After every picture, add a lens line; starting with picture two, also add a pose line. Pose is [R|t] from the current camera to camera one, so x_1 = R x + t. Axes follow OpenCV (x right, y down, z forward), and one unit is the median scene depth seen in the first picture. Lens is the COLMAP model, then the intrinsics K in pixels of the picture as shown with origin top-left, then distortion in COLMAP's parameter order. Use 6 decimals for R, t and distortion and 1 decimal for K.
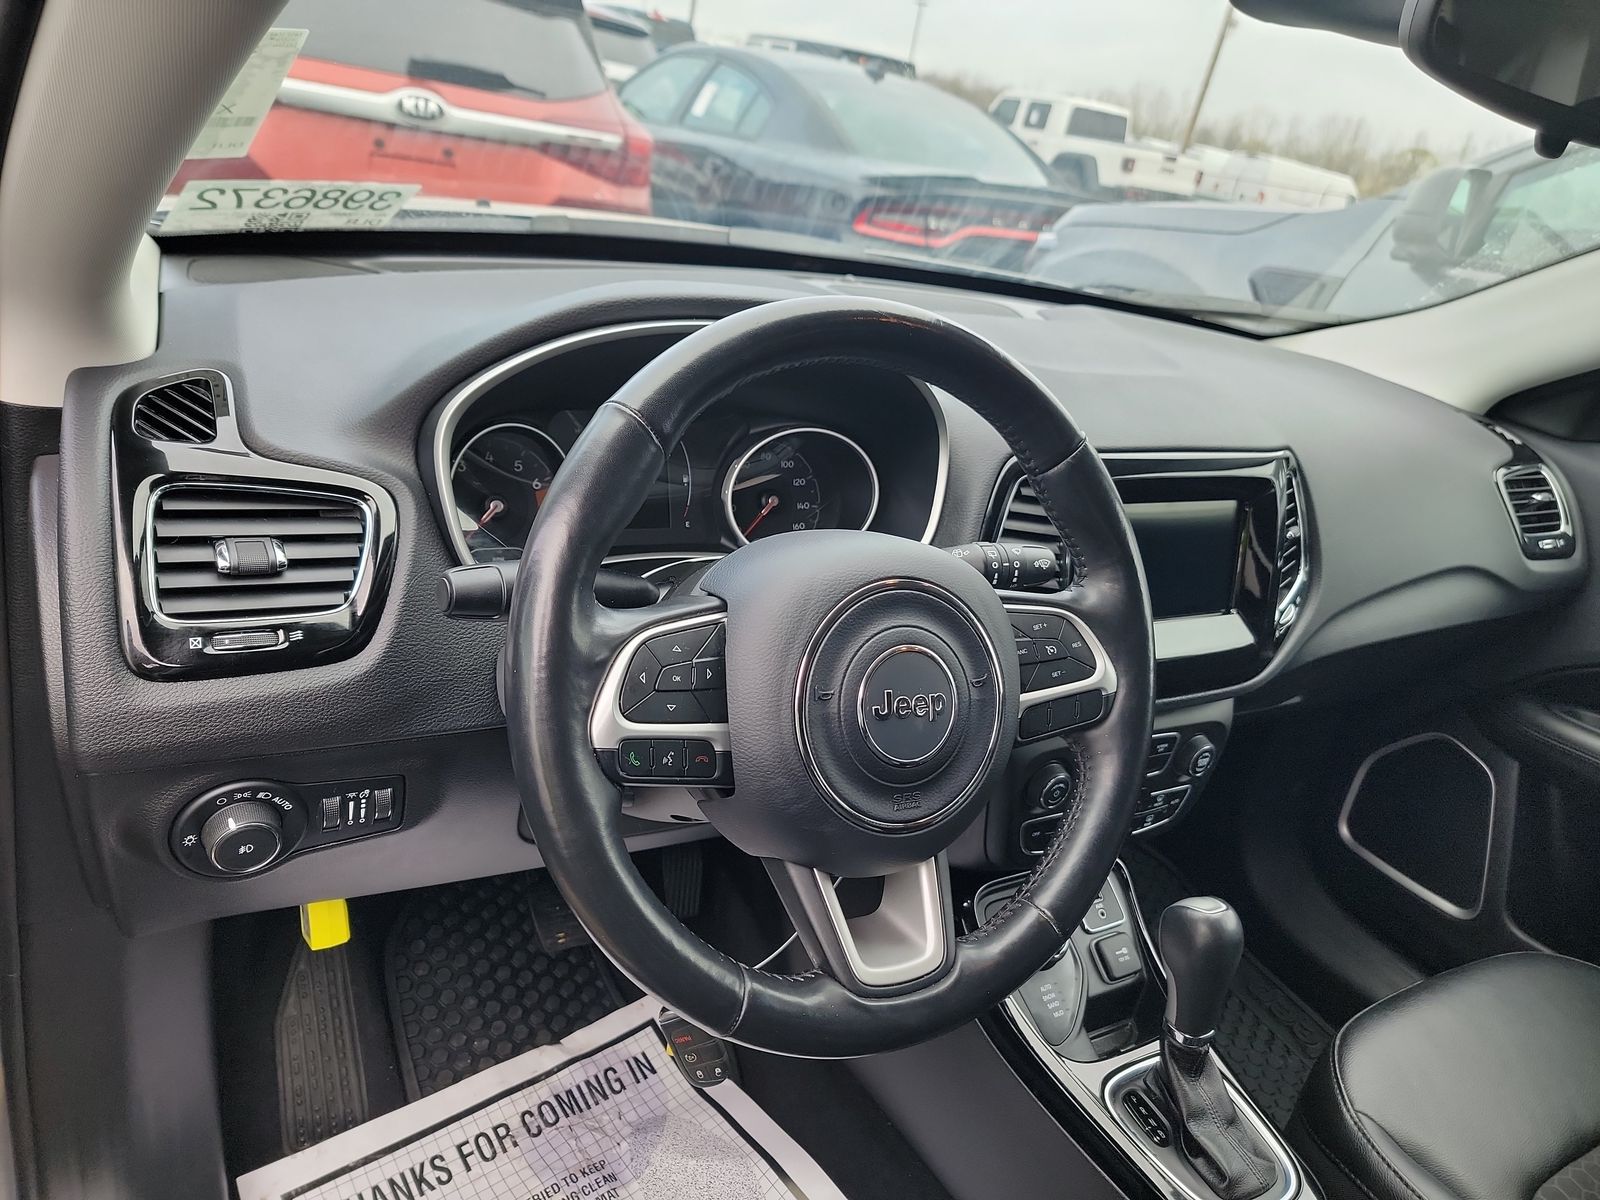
lens RADIAL K [[1137.5, 0, 793.7], [0, 1137.5, 598.2], [0, 0, 1]] dist [0.043647, -0.022690]
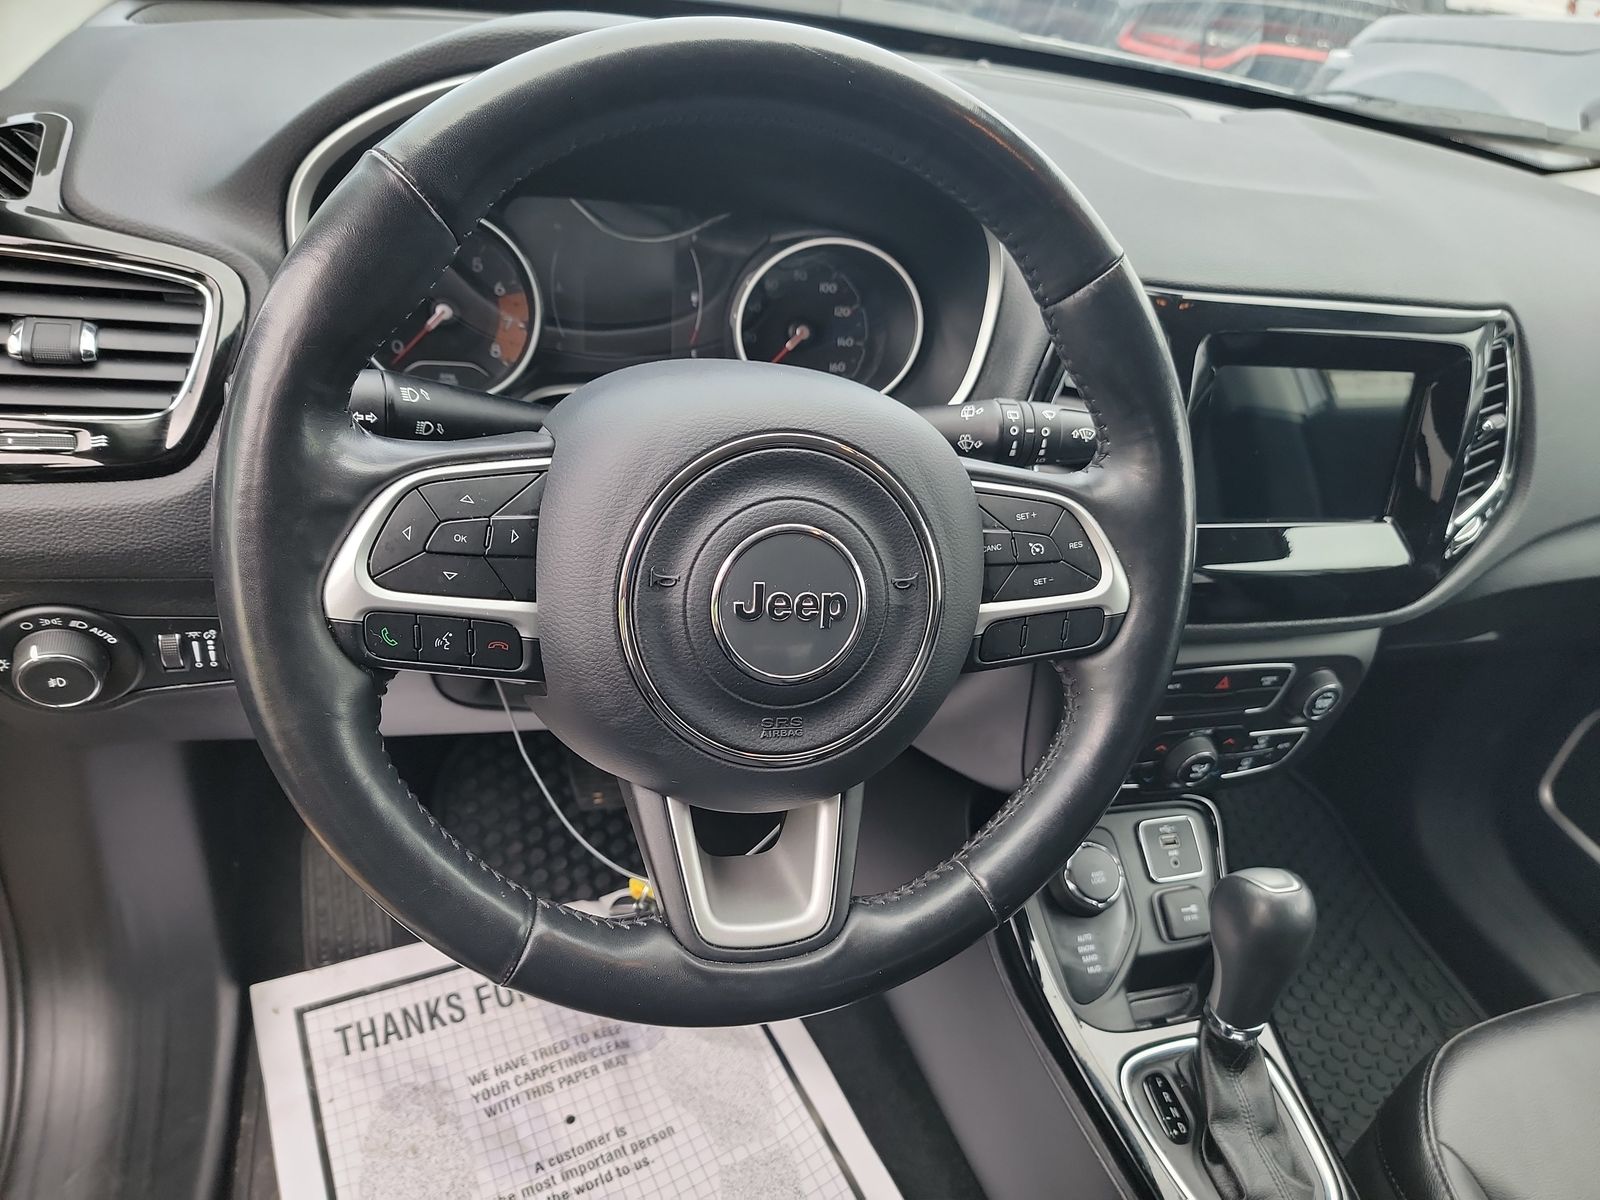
lens RADIAL K [[1137.5, 0, 825.1], [0, 1137.5, 625.8], [0, 0, 1]] dist [0.043647, -0.022690]
pose [[0.978837, 0.110727, -0.172099, 0.152515], [-0.084154, 0.984371, 0.154699, -0.006010], [0.186538, -0.136943, 0.972857, 0.162998]]
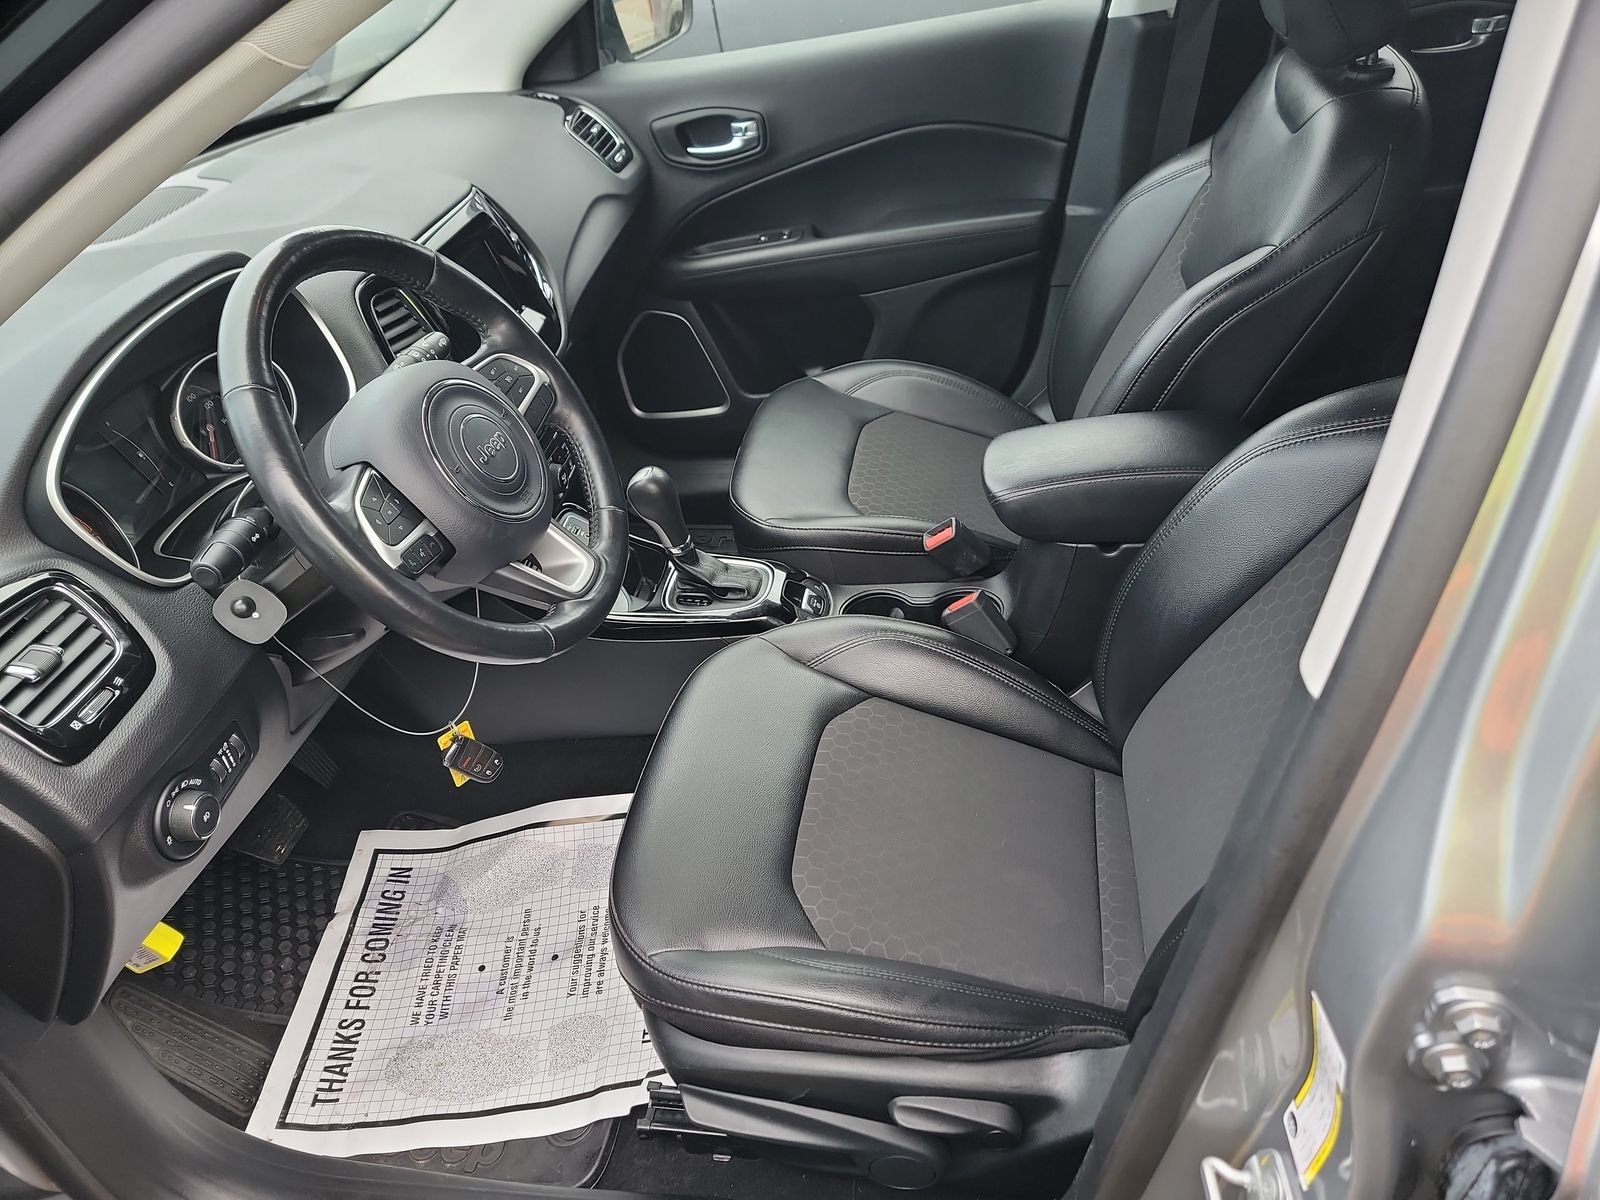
lens RADIAL K [[1137.5, 0, 827.2], [0, 1137.5, 630.1], [0, 0, 1]] dist [0.043647, -0.022690]
pose [[0.575095, -0.670026, 0.469394, -0.343364], [0.527171, 0.742276, 0.413663, -0.082300], [-0.625585, 0.009555, 0.780097, -0.355545]]
